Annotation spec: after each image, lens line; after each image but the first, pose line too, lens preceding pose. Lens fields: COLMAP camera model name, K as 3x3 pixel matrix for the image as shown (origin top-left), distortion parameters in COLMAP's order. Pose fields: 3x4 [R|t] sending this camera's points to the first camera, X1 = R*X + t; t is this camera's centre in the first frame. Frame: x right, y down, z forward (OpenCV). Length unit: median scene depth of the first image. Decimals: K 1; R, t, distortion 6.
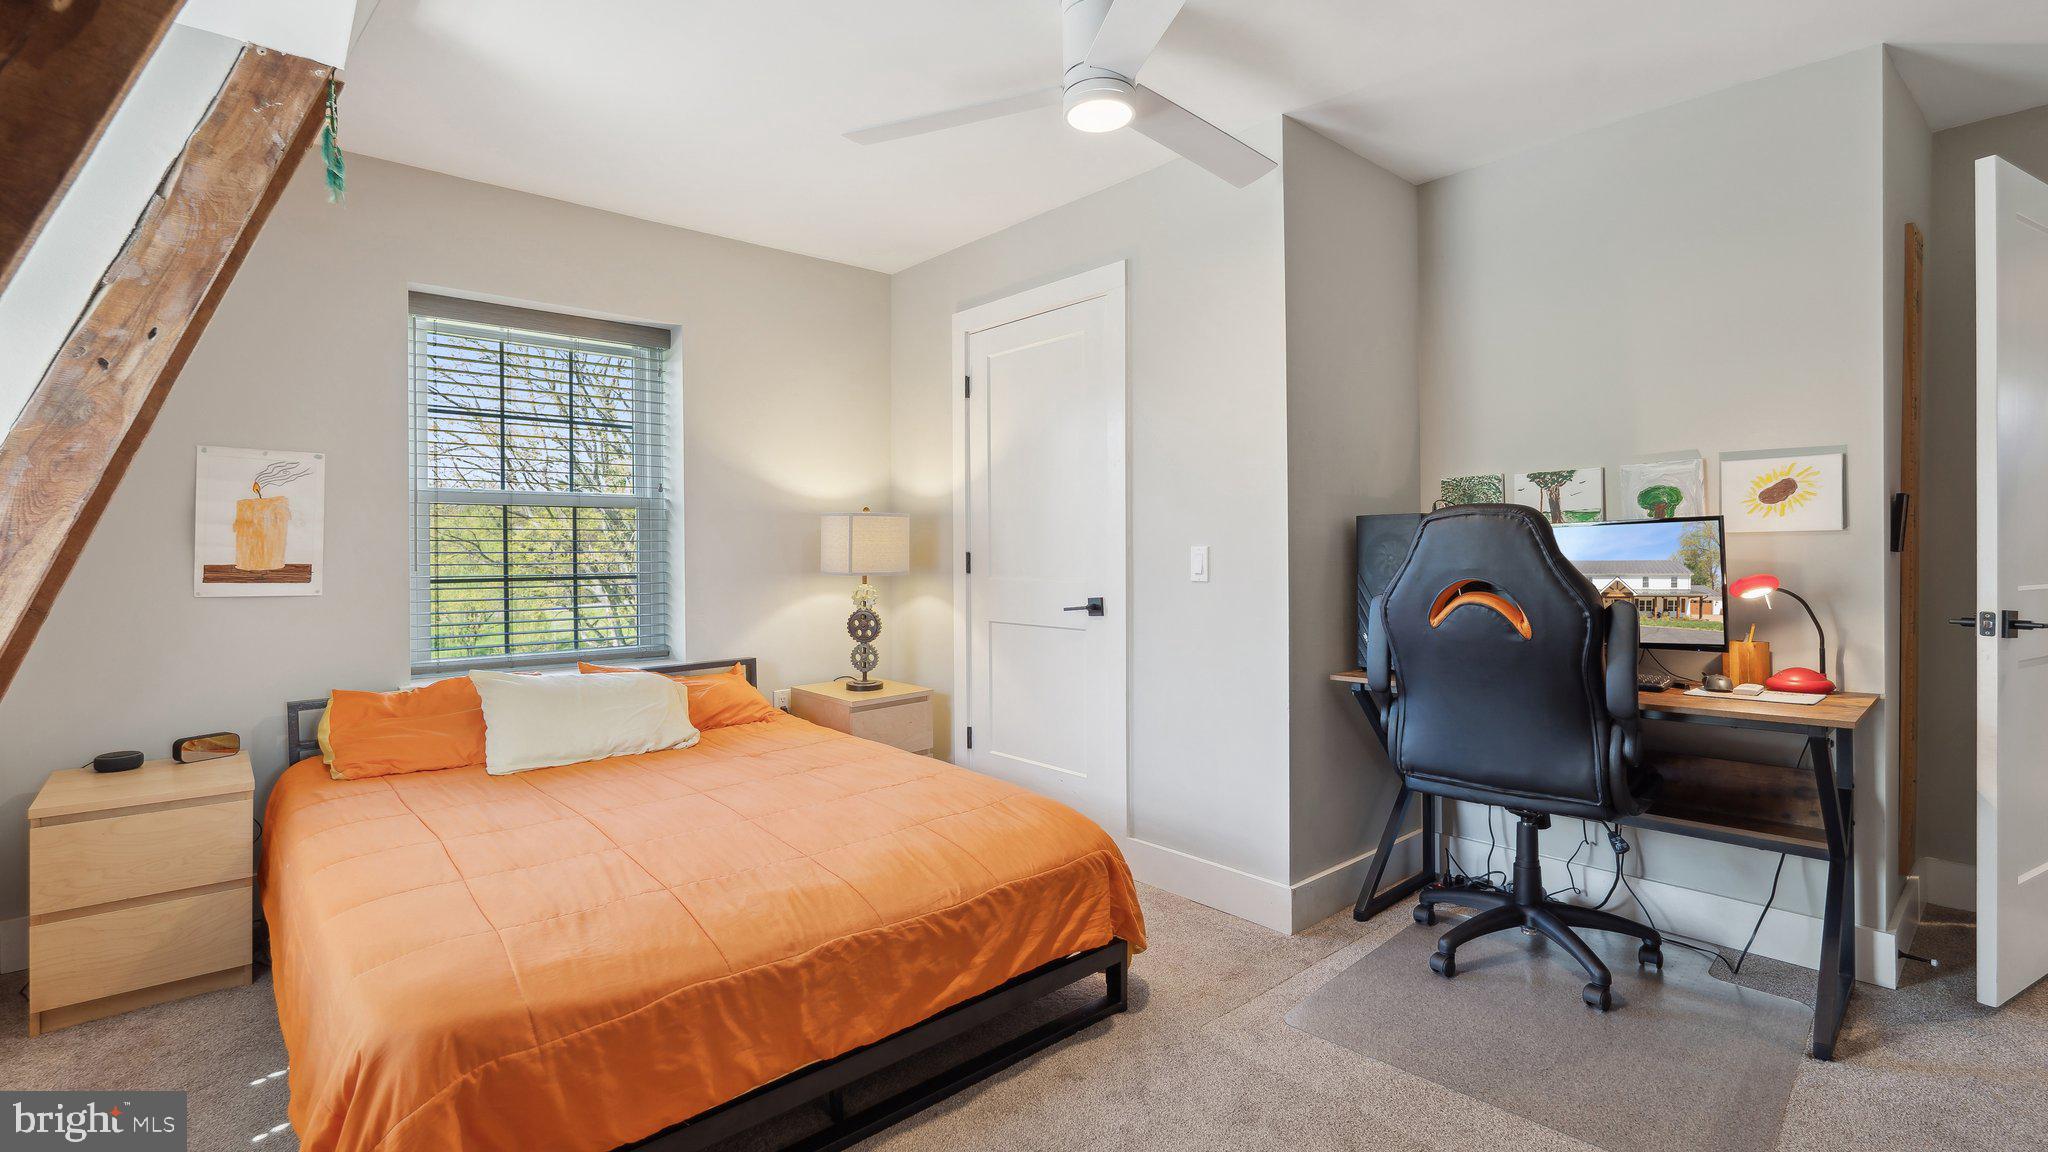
lens RADIAL K [[914.4, 0, 1030.3], [0, 914.4, 574.4], [0, 0, 1]] dist [0.012132, 0.000393]
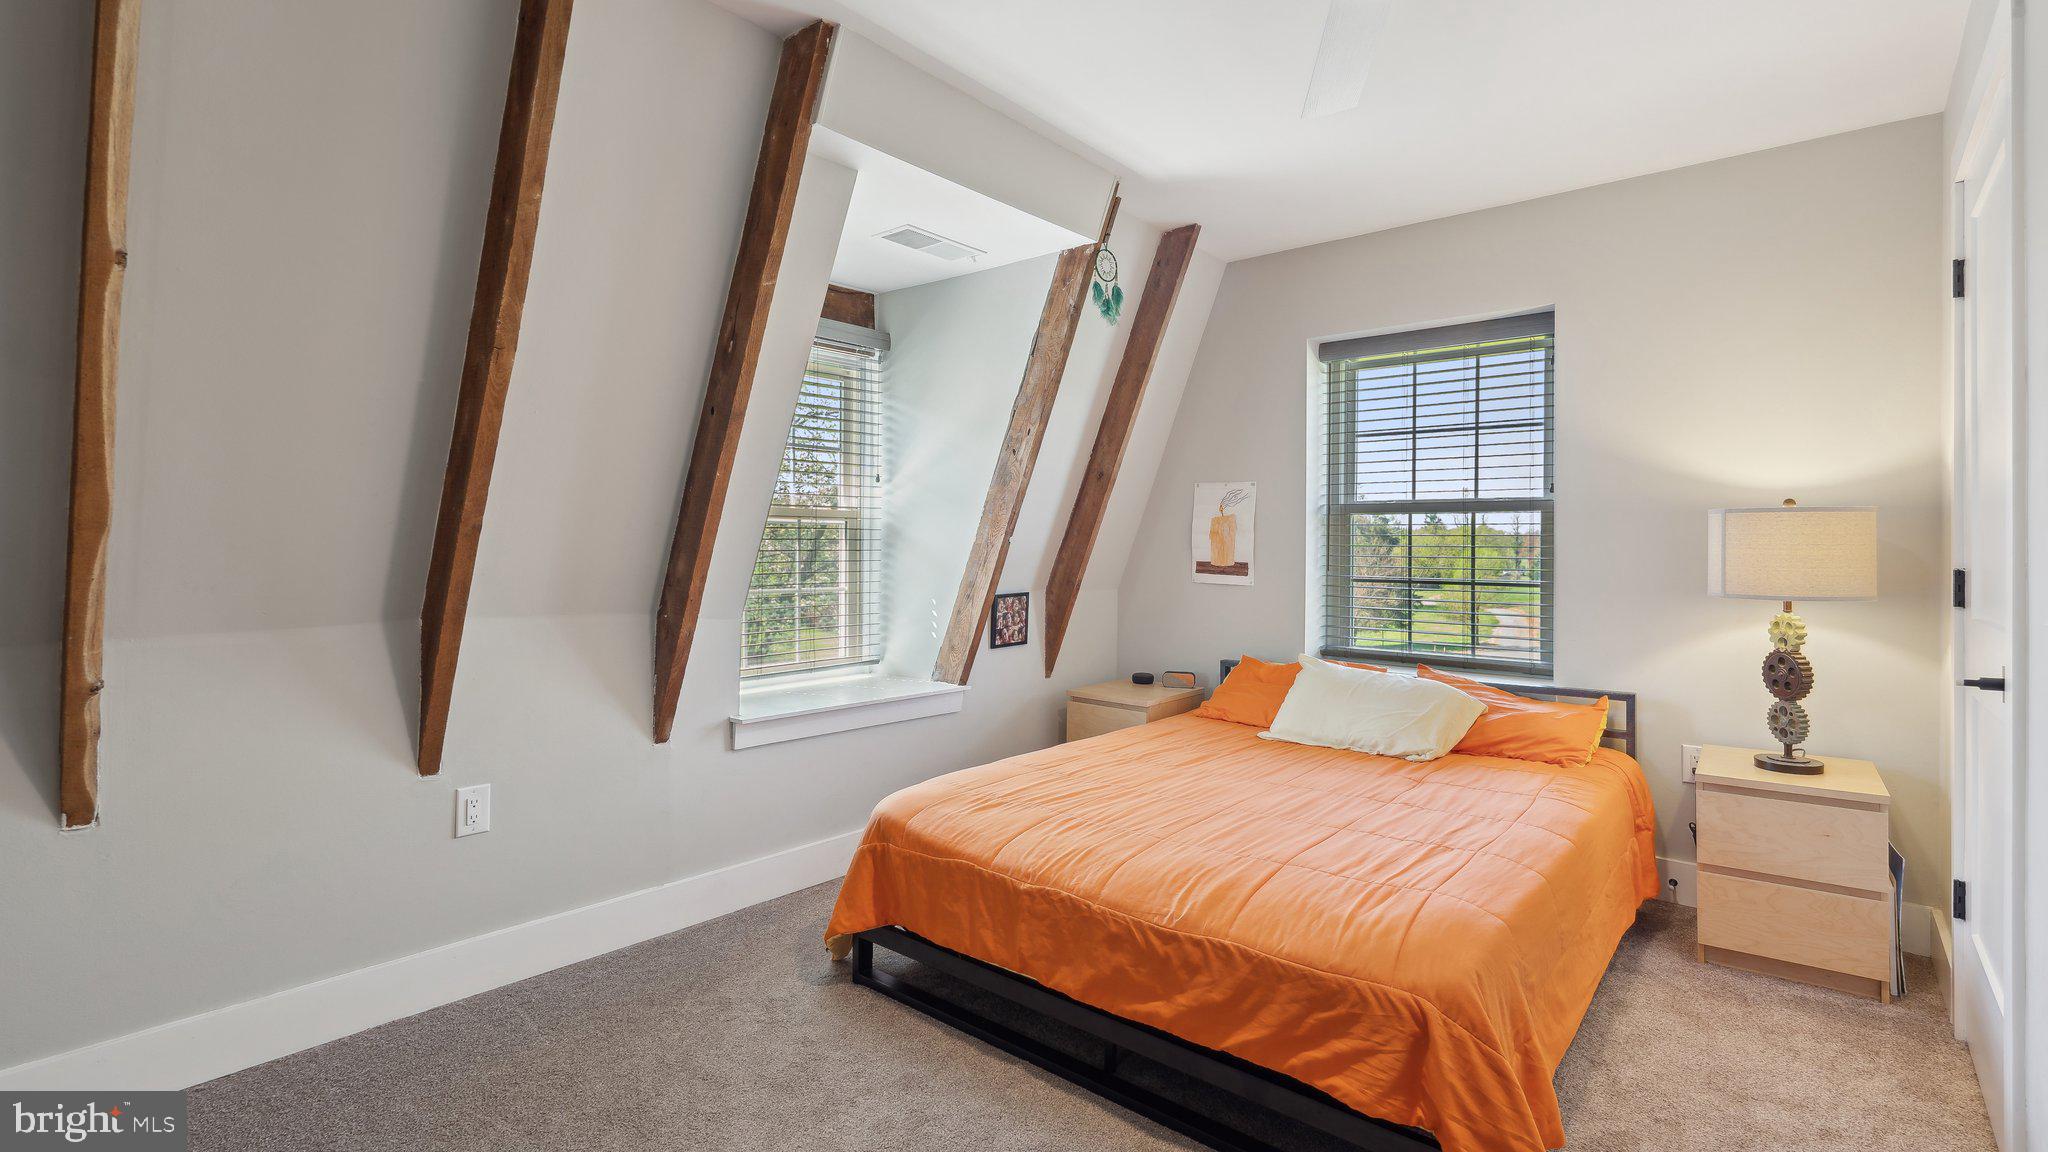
lens RADIAL K [[949.5, 0, 1024.5], [0, 949.5, 565.2], [0, 0, 1]] dist [-0.001682, -0.000166]
pose [[0.144113, 0.022983, -0.989294, 0.613756], [-0.041468, 0.998992, 0.017168, -0.018985], [0.988692, 0.038550, 0.144921, 0.493968]]
